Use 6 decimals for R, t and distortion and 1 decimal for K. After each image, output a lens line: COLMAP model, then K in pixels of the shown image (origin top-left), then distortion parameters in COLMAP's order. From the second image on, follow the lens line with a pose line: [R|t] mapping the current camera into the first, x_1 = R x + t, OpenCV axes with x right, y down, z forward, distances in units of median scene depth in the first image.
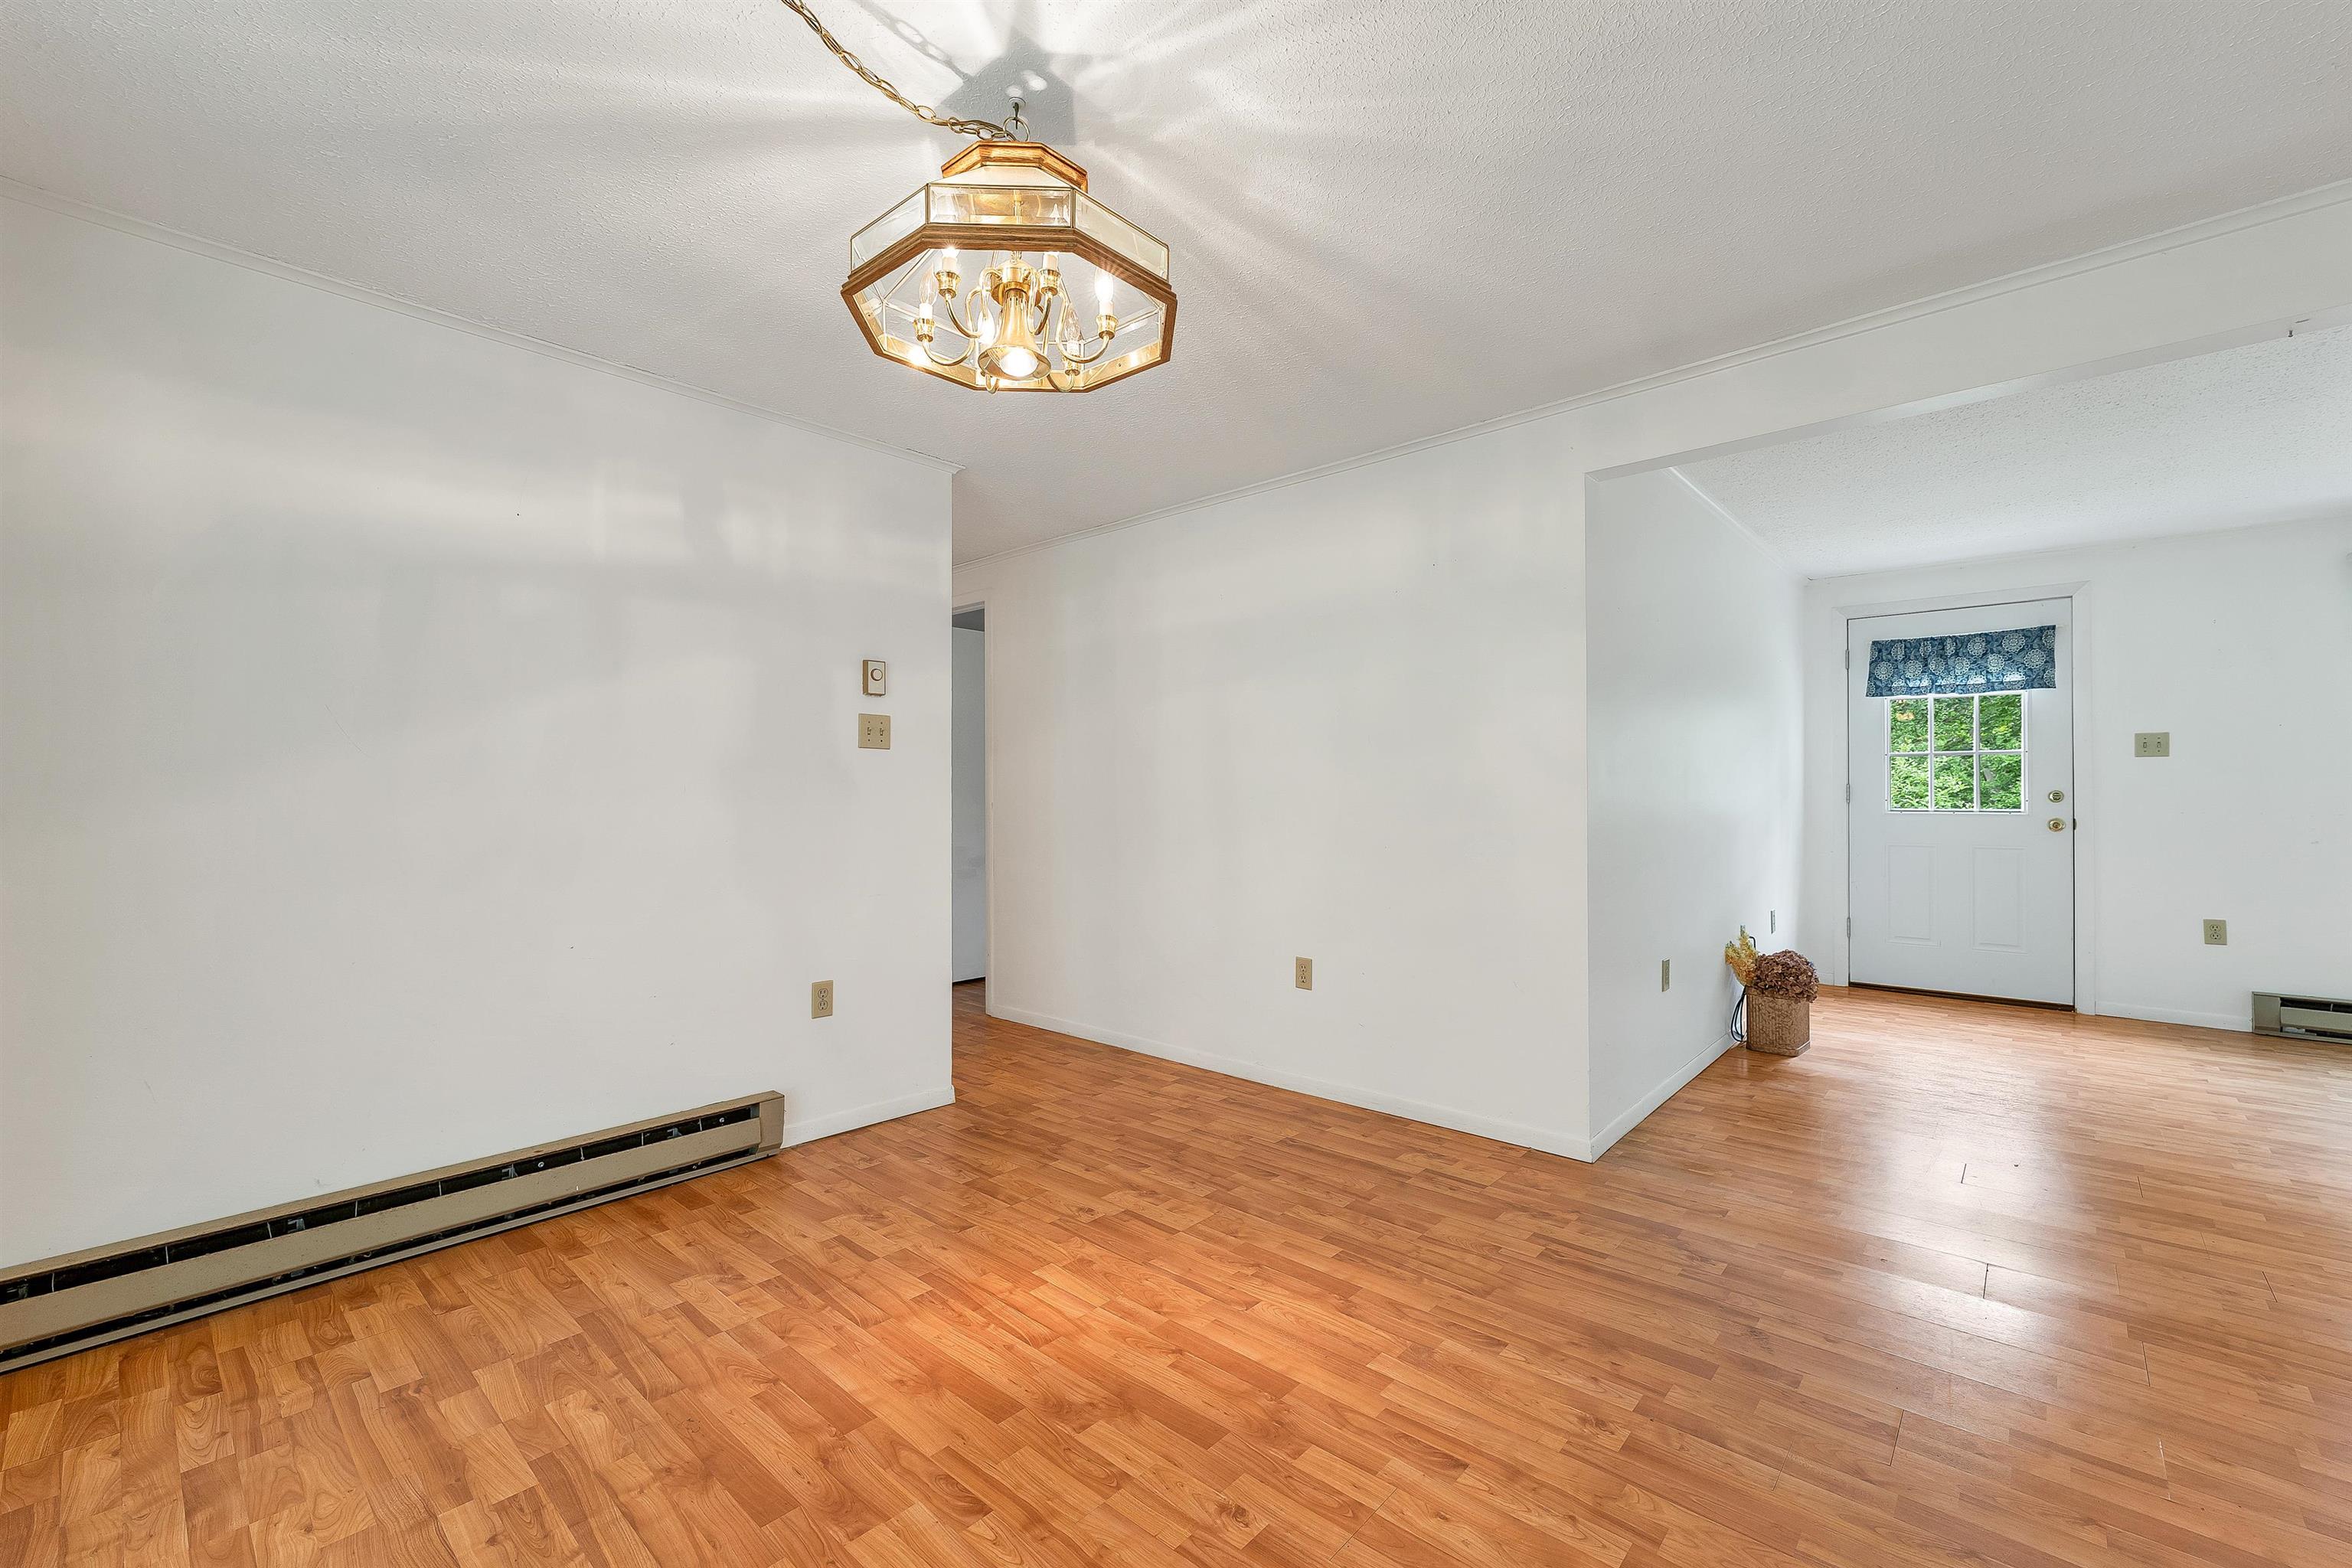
lens RADIAL K [[967.8, 0, 1171.1], [0, 967.8, 802.9], [0, 0, 1]] dist [-0.001529, -0.000005]
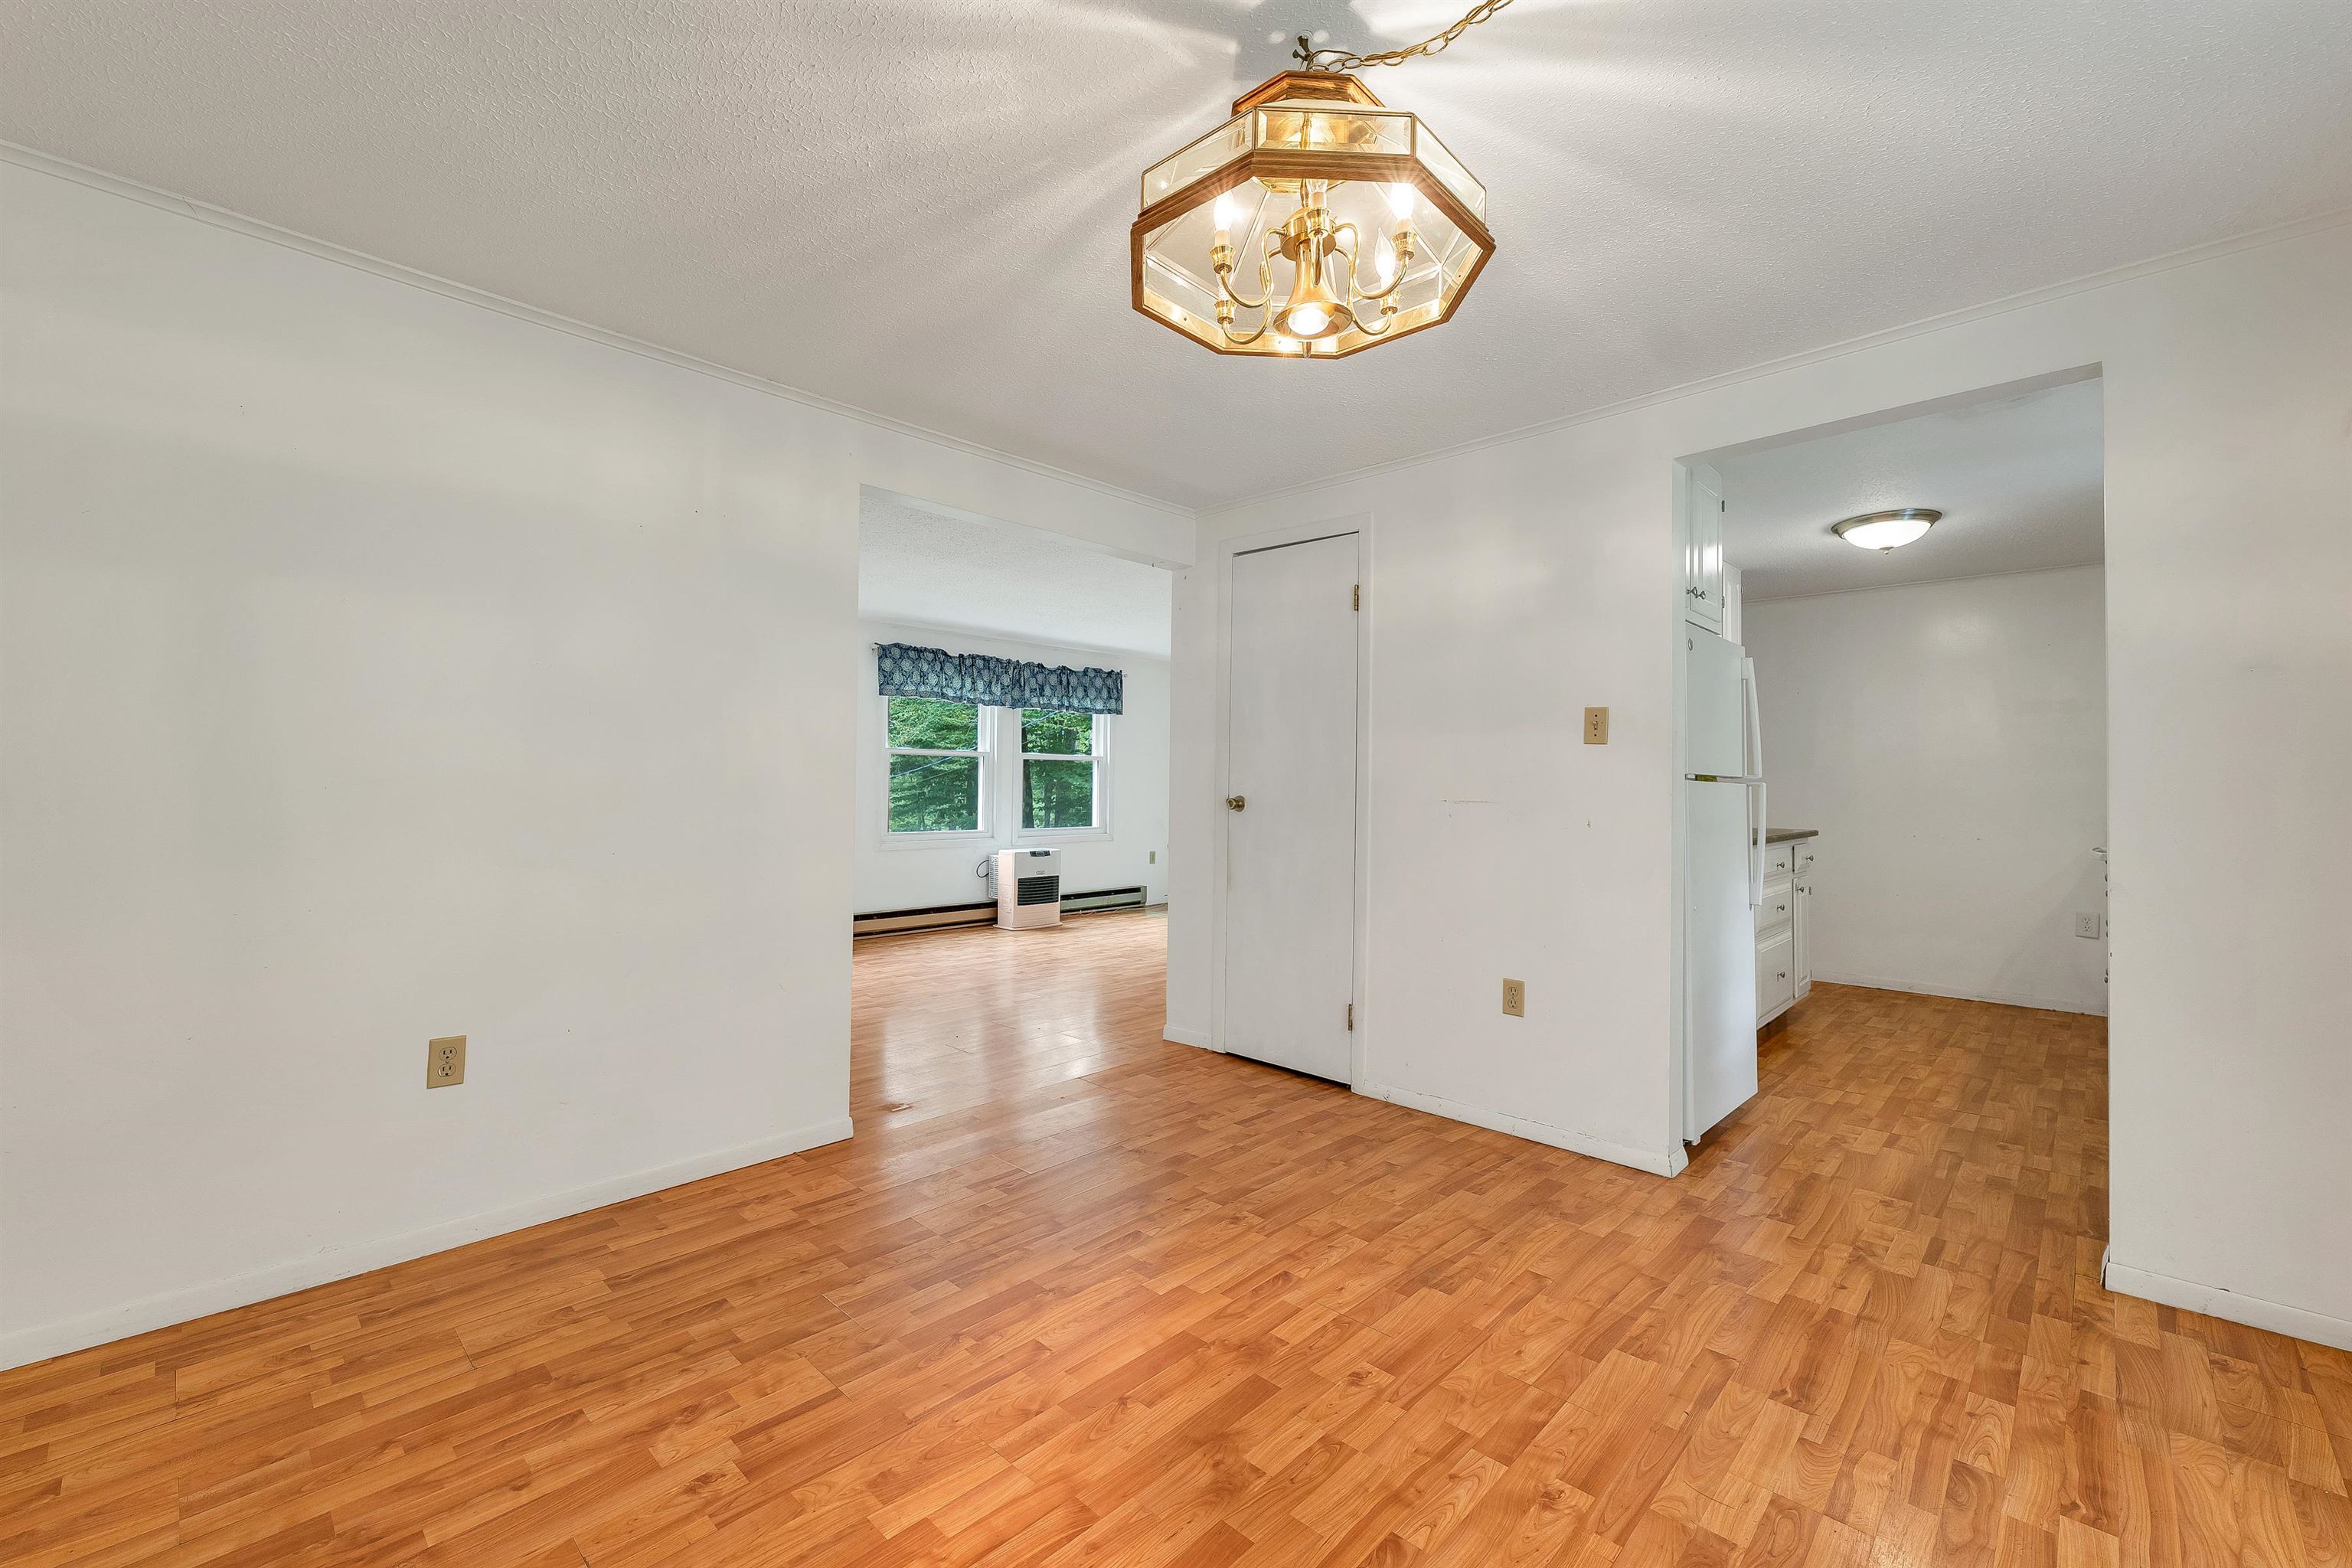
lens RADIAL K [[963.4, 0, 1172.6], [0, 963.4, 755.1], [0, 0, 1]] dist [-0.001083, 0.000007]
pose [[0.033412, 0.036929, 0.998759, -0.733913], [0.002430, 0.999311, -0.037030, -0.002813], [-0.999439, 0.003664, 0.033299, 0.739126]]
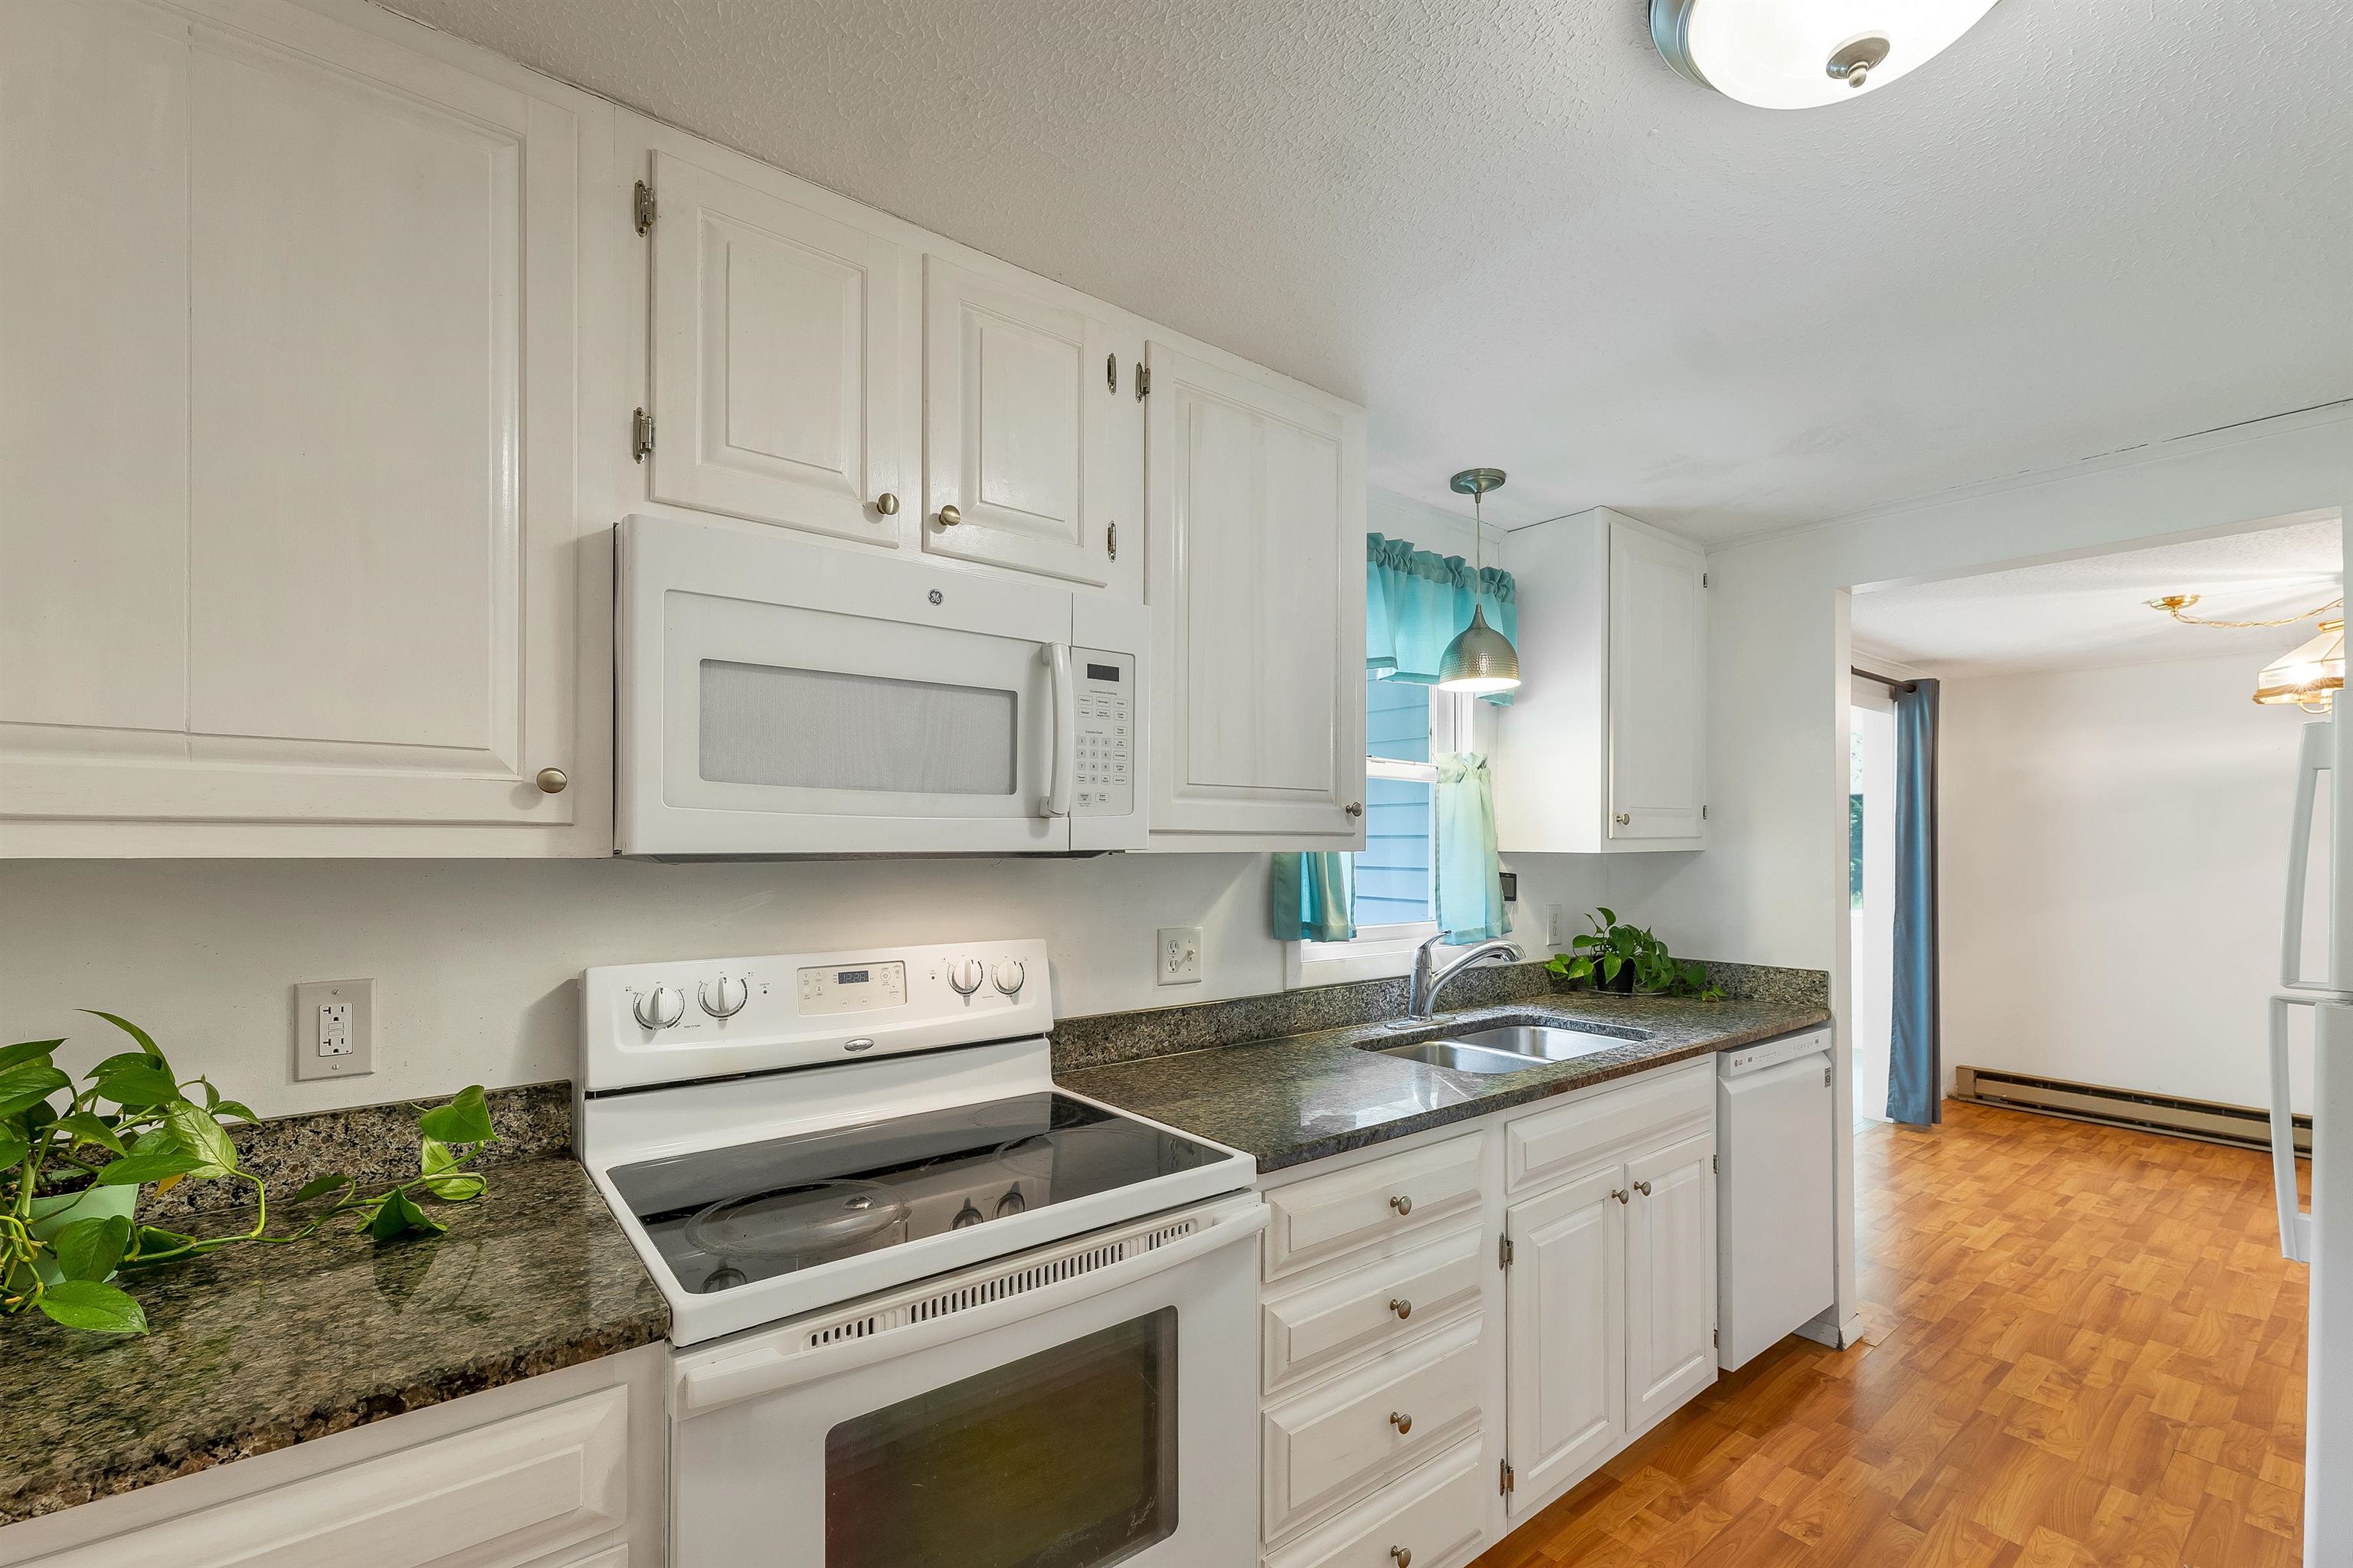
lens RADIAL K [[994.6, 0, 1167.0], [0, 994.6, 852.8], [0, 0, 1]] dist [0.000425, 0.000586]
pose [[-0.174259, 0.009071, -0.984658, 1.512248], [-0.011938, 0.999865, 0.011324, -0.110486], [0.984628, 0.013729, -0.174127, -0.712382]]
